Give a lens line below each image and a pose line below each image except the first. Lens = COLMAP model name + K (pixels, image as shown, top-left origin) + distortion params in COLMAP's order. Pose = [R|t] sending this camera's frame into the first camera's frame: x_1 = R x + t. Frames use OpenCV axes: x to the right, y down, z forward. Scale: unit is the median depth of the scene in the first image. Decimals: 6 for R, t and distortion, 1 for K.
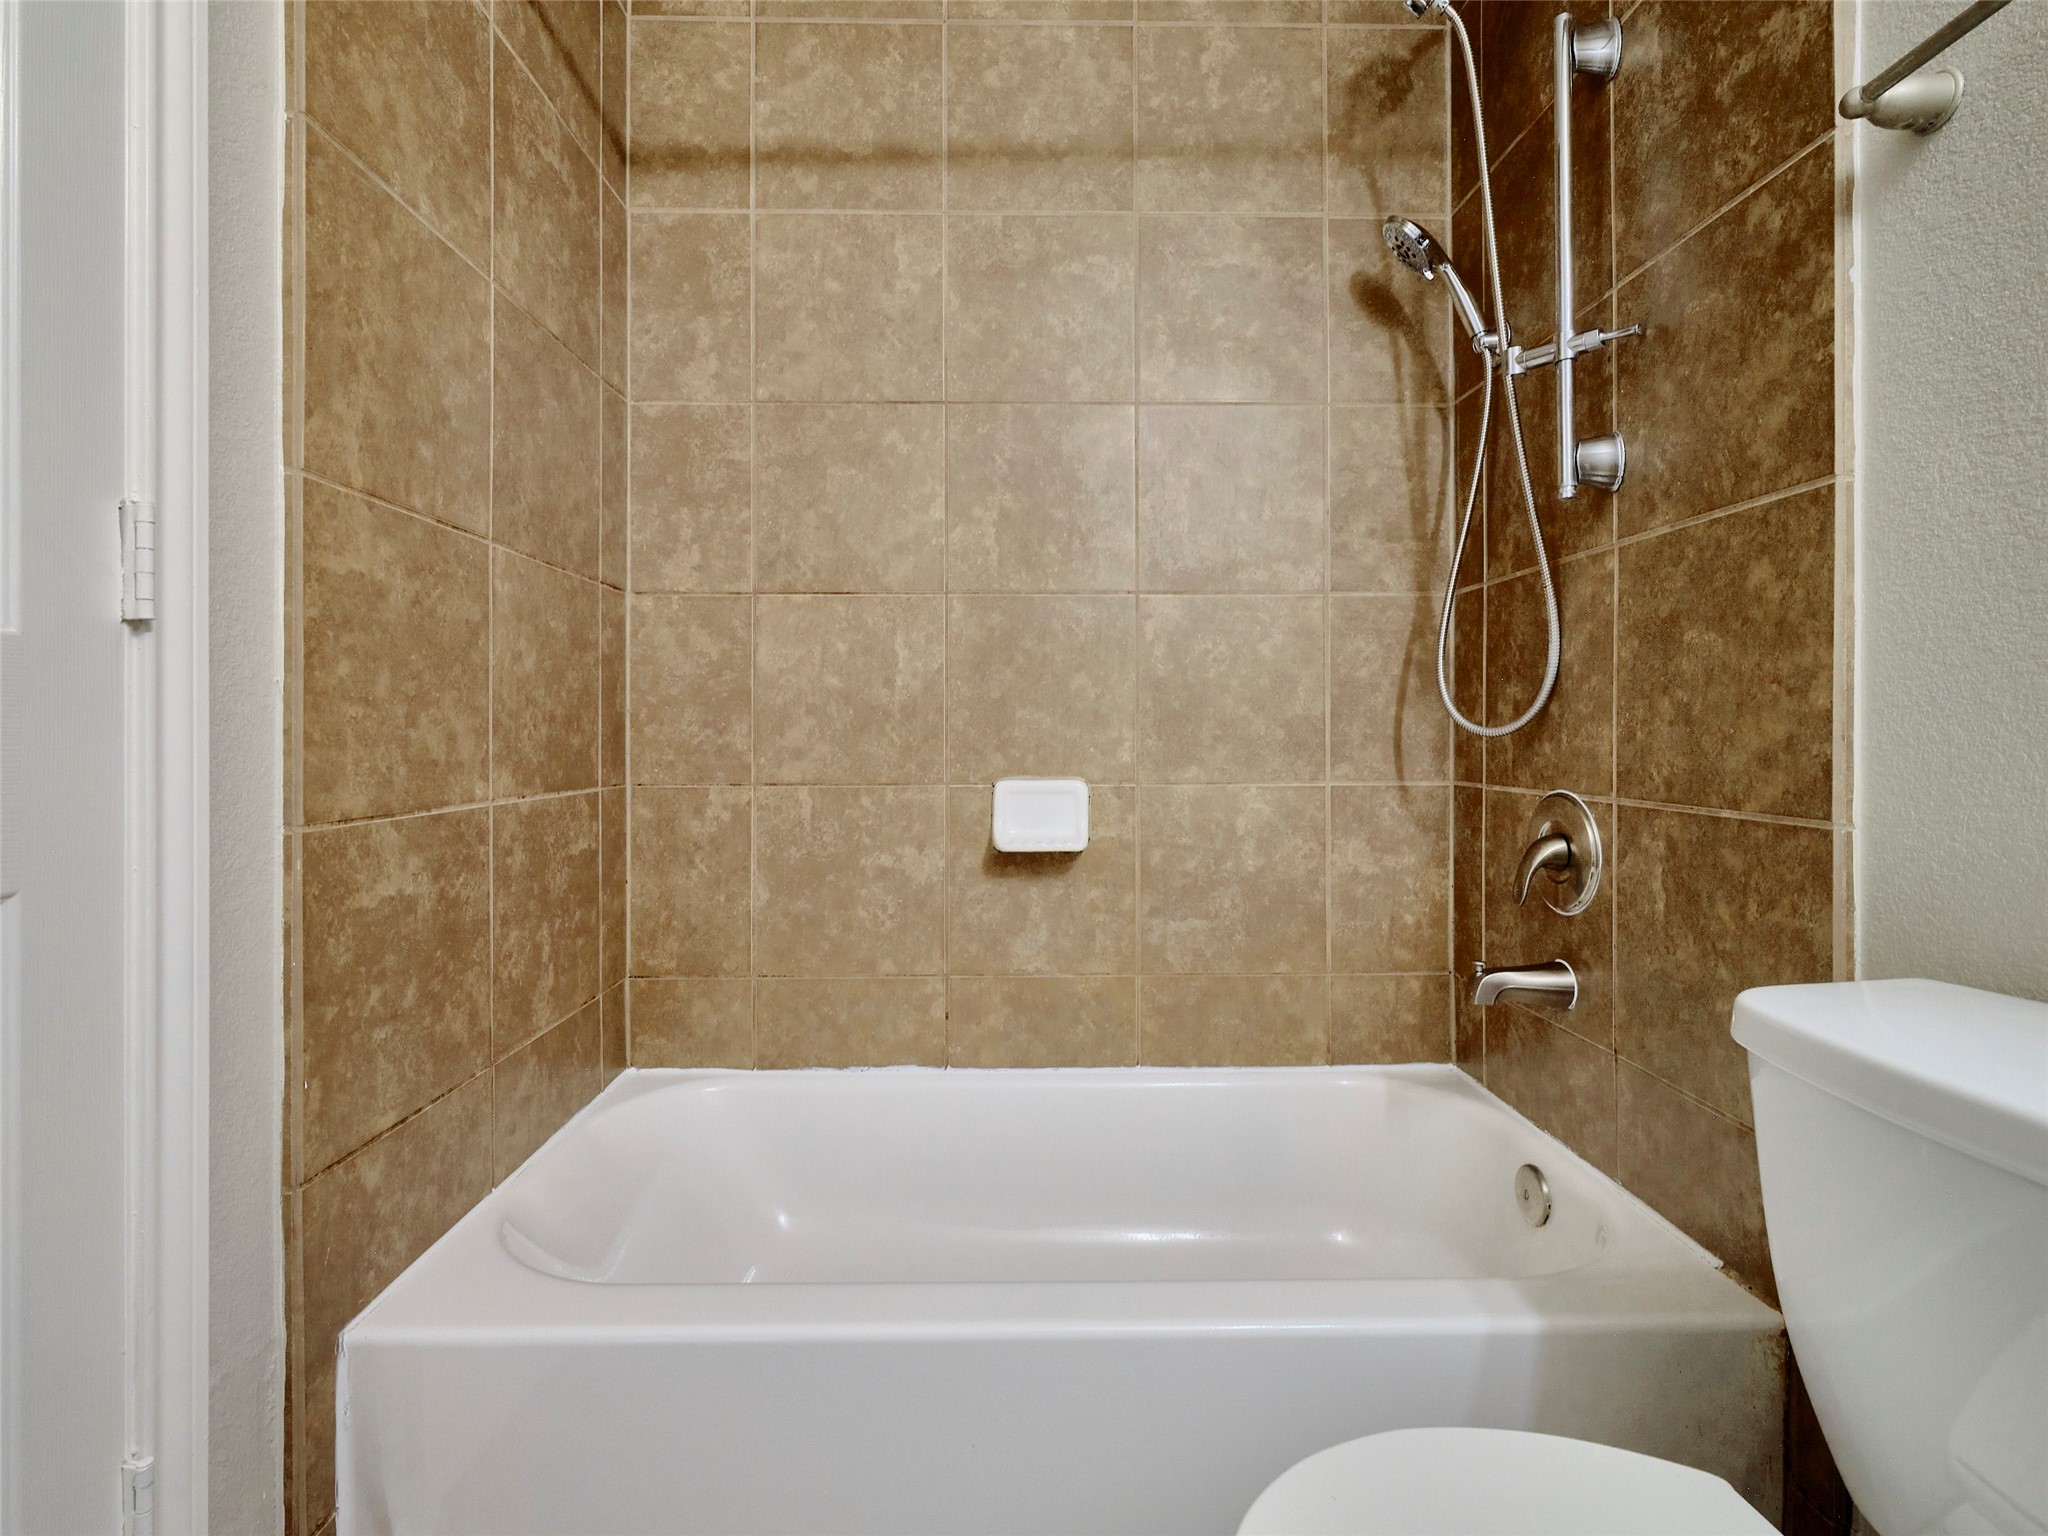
lens RADIAL K [[966.4, 0, 1020.9], [0, 966.4, 731.1], [0, 0, 1]] dist [0.001441, -0.000417]
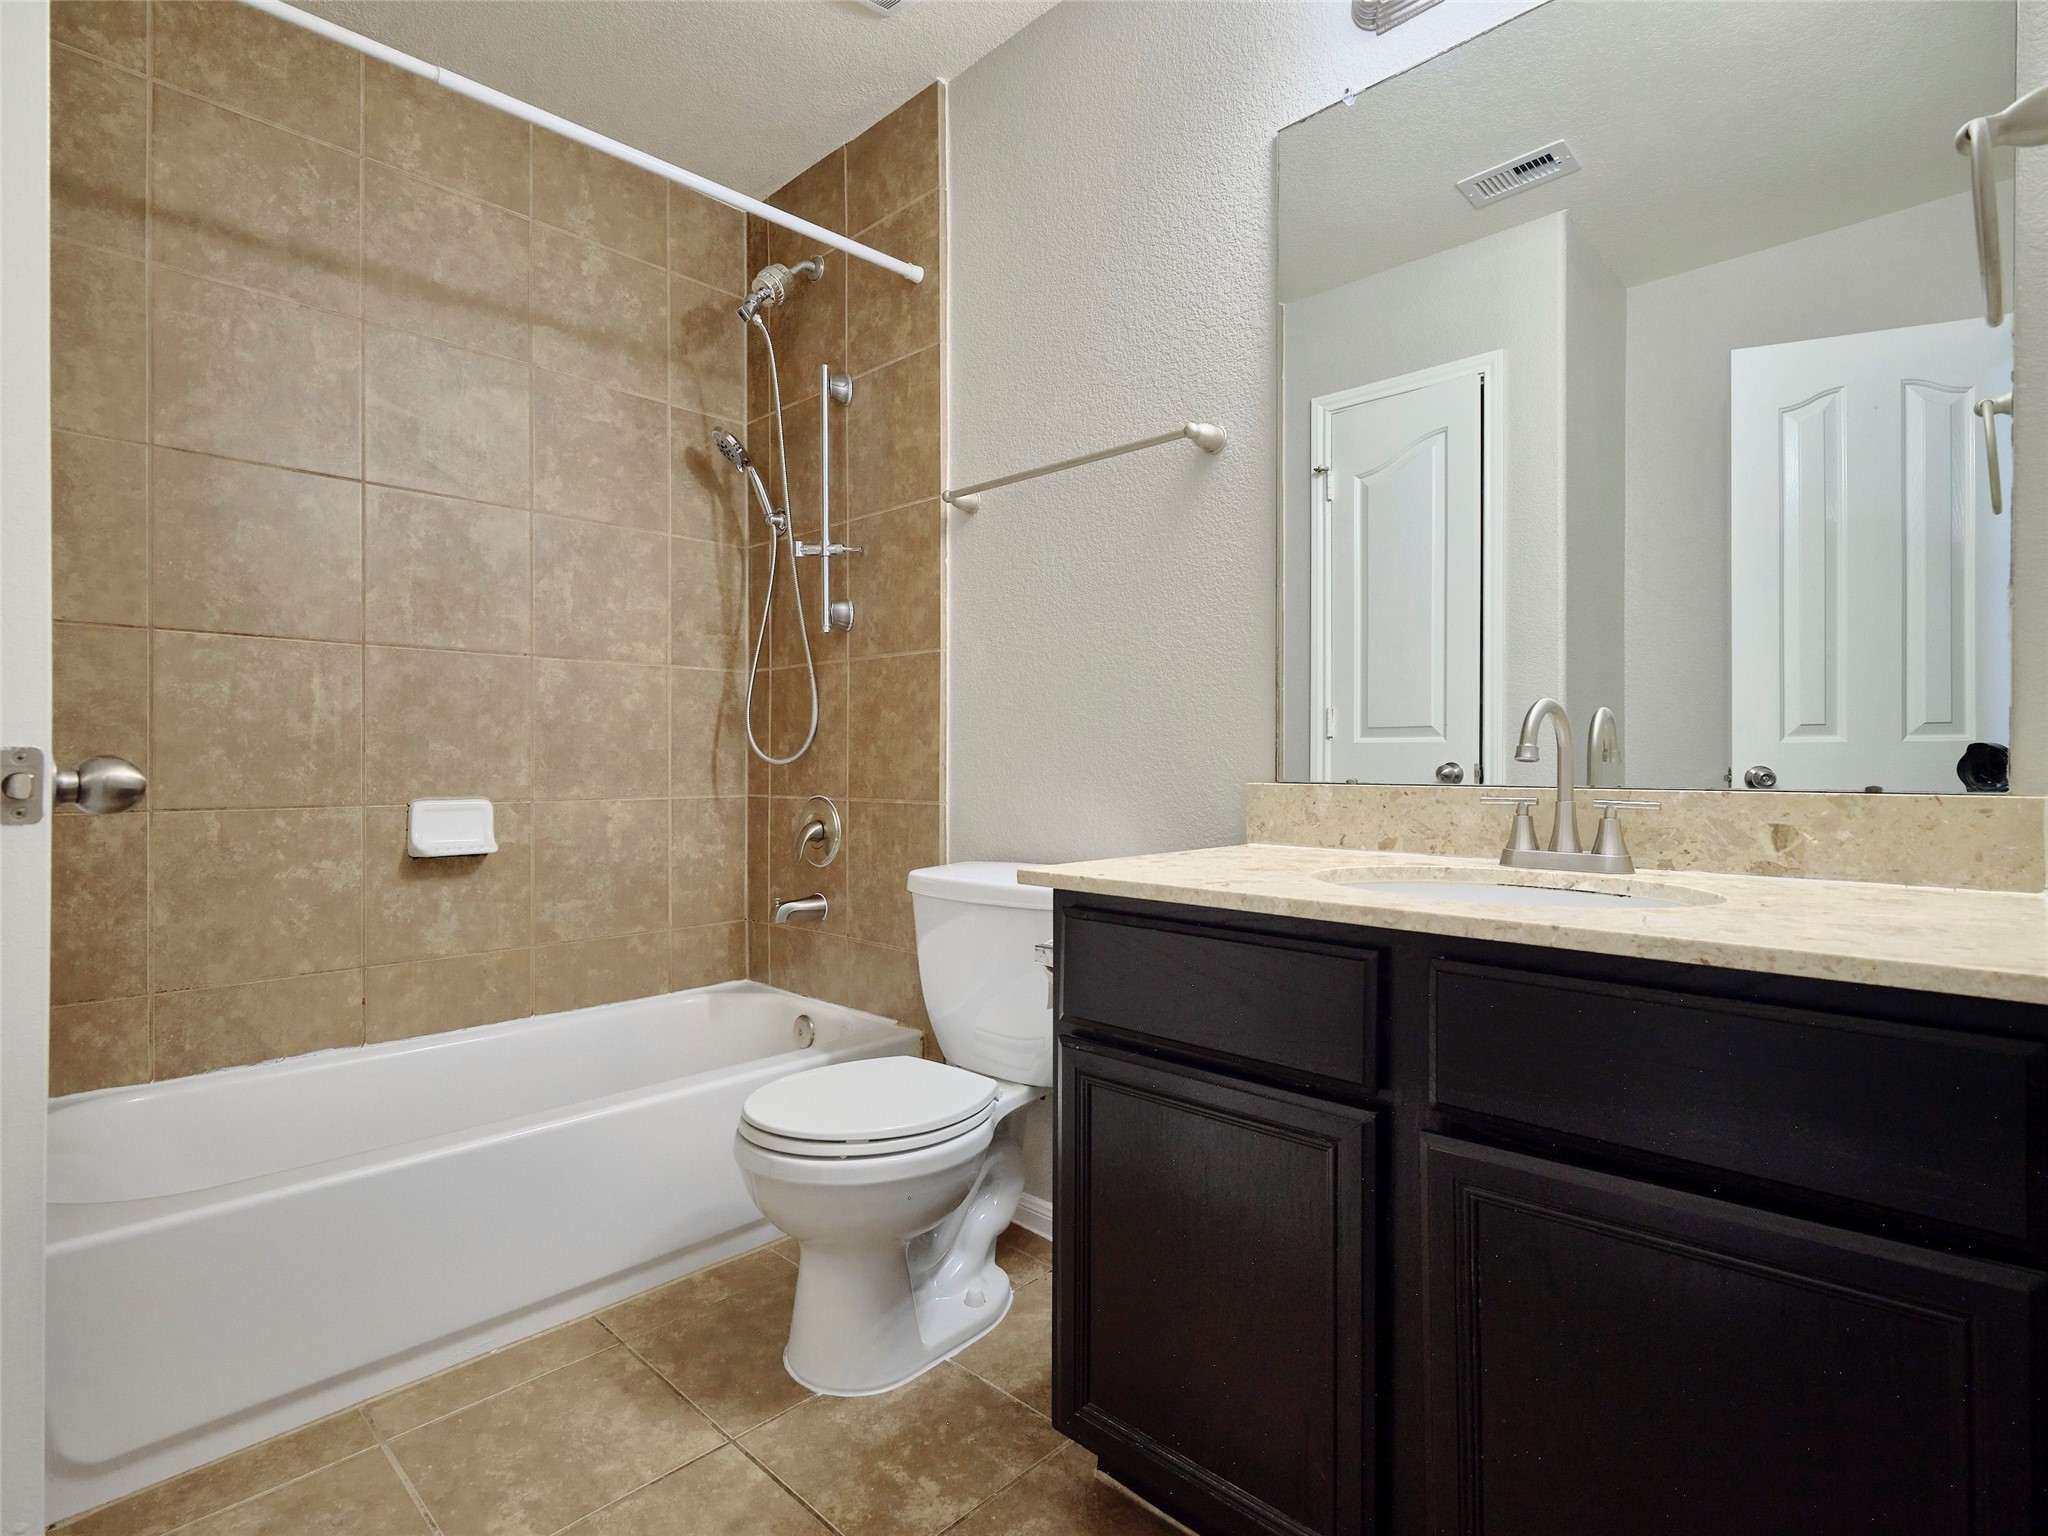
lens RADIAL K [[1020.6, 0, 1024.0], [0, 1020.6, 768.0], [0, 0, 1]] dist [0.000155, -0.021819]
pose [[0.705593, -0.001234, 0.708616, -0.388668], [-0.002695, 0.999987, 0.004425, 0.001799], [-0.708612, -0.005032, 0.705580, -0.449751]]
